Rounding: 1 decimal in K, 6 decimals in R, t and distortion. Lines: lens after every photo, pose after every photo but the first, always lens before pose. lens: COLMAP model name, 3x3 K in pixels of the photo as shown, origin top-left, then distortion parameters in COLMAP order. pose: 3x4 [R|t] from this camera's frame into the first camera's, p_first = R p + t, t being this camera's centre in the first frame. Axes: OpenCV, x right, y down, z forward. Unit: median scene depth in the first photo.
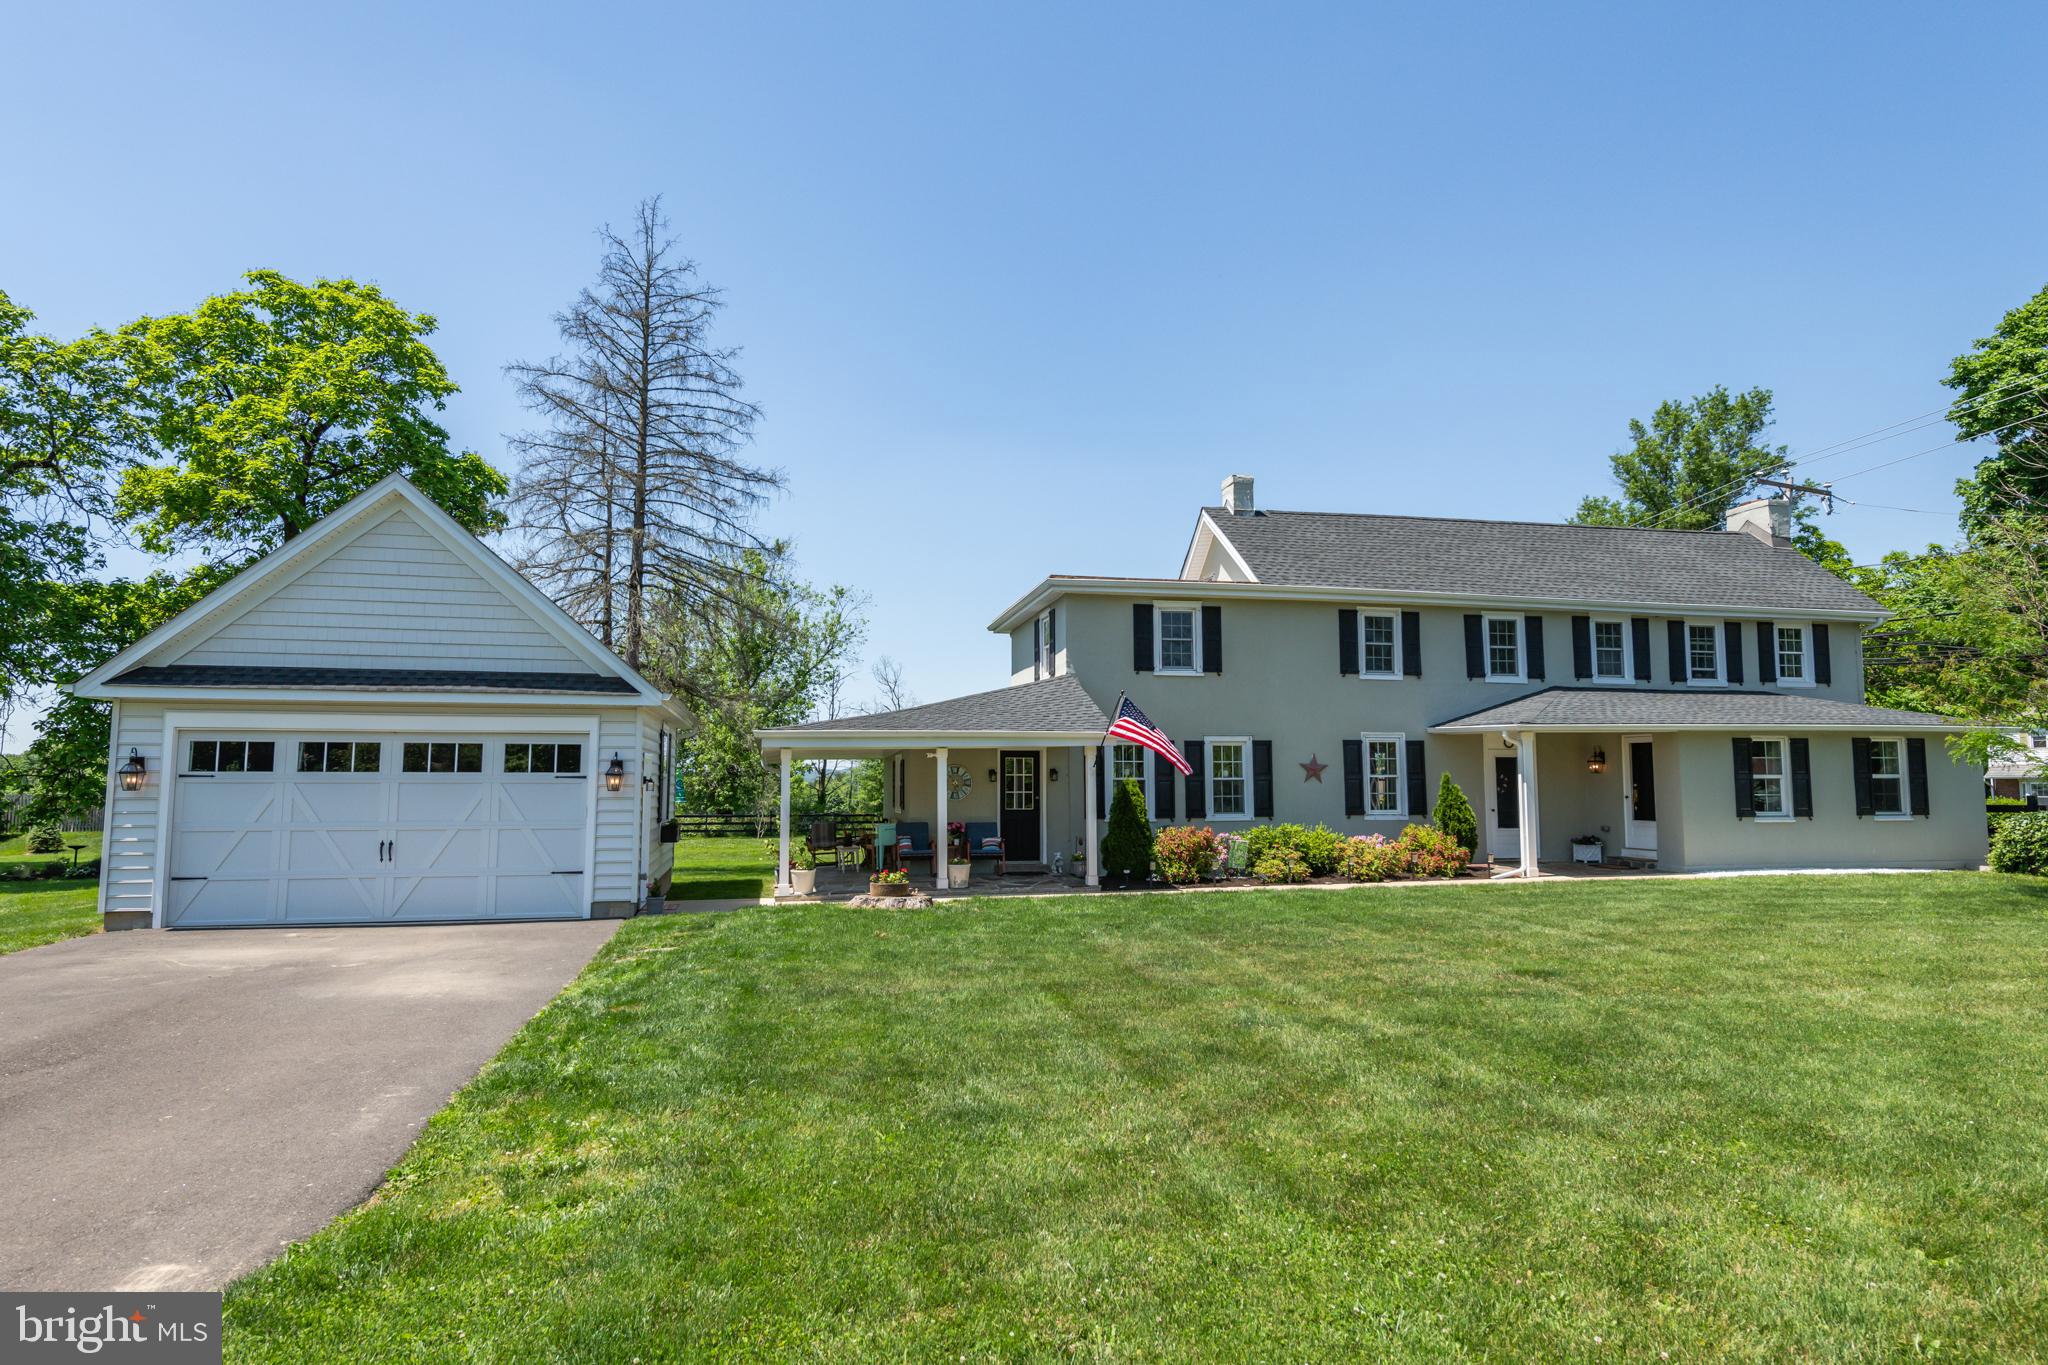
lens RADIAL K [[1211.1, 0, 1012.4], [0, 1211.1, 686.7], [0, 0, 1]] dist [0.020617, -0.011689]
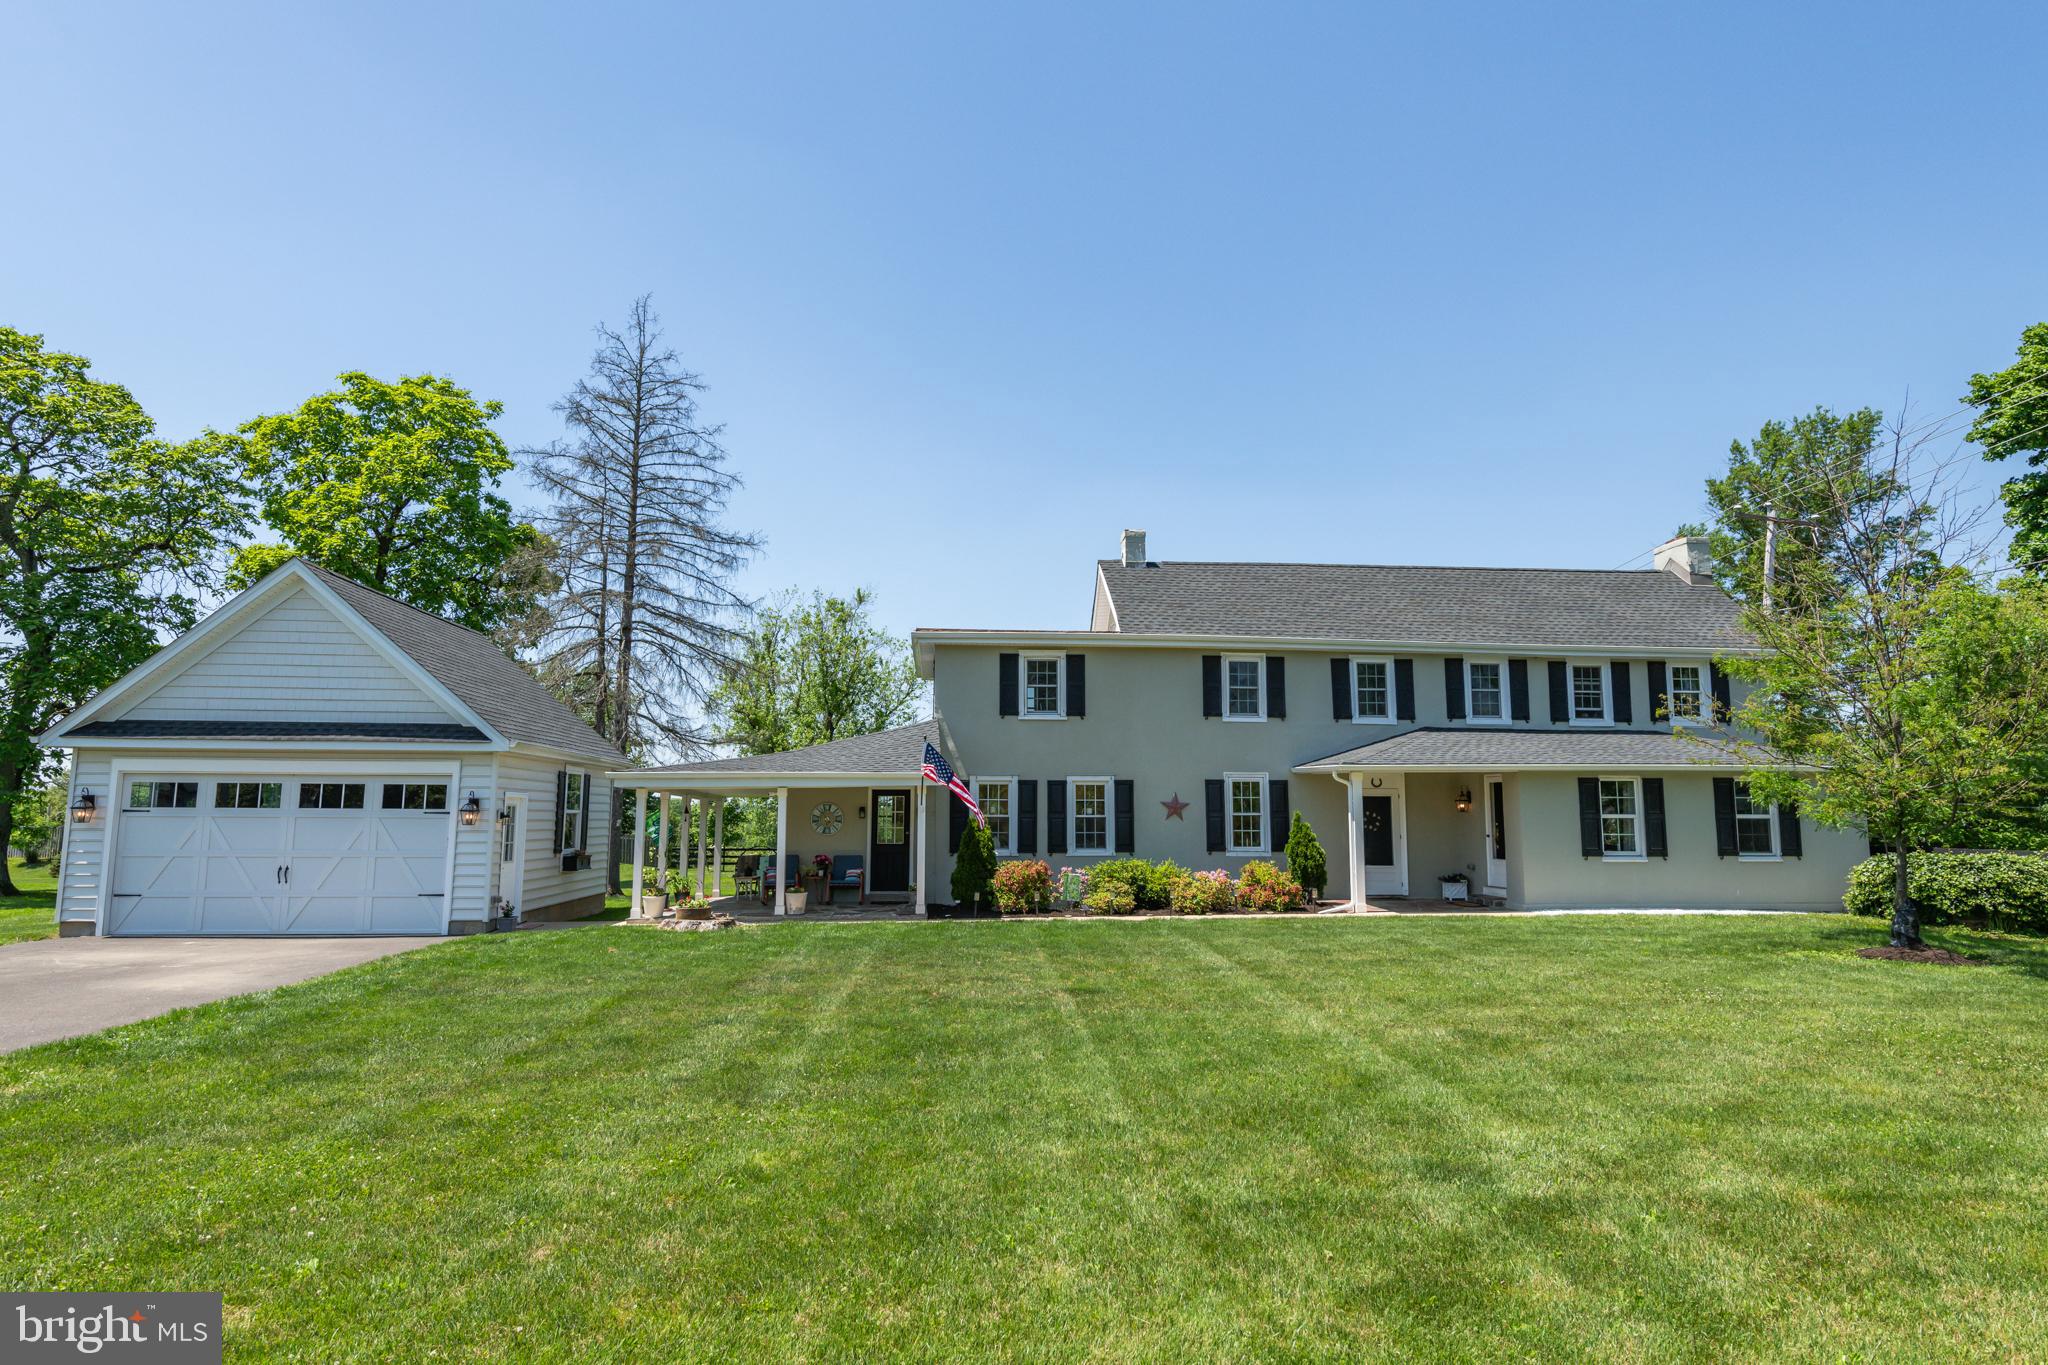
lens RADIAL K [[1211.1, 0, 1035.2], [0, 1211.1, 679.4], [0, 0, 1]] dist [0.020617, -0.011689]
pose [[0.990251, -0.011994, -0.138776, 0.274907], [0.006822, 0.999266, -0.037685, -0.004235], [0.139126, 0.036371, 0.989607, -0.061631]]
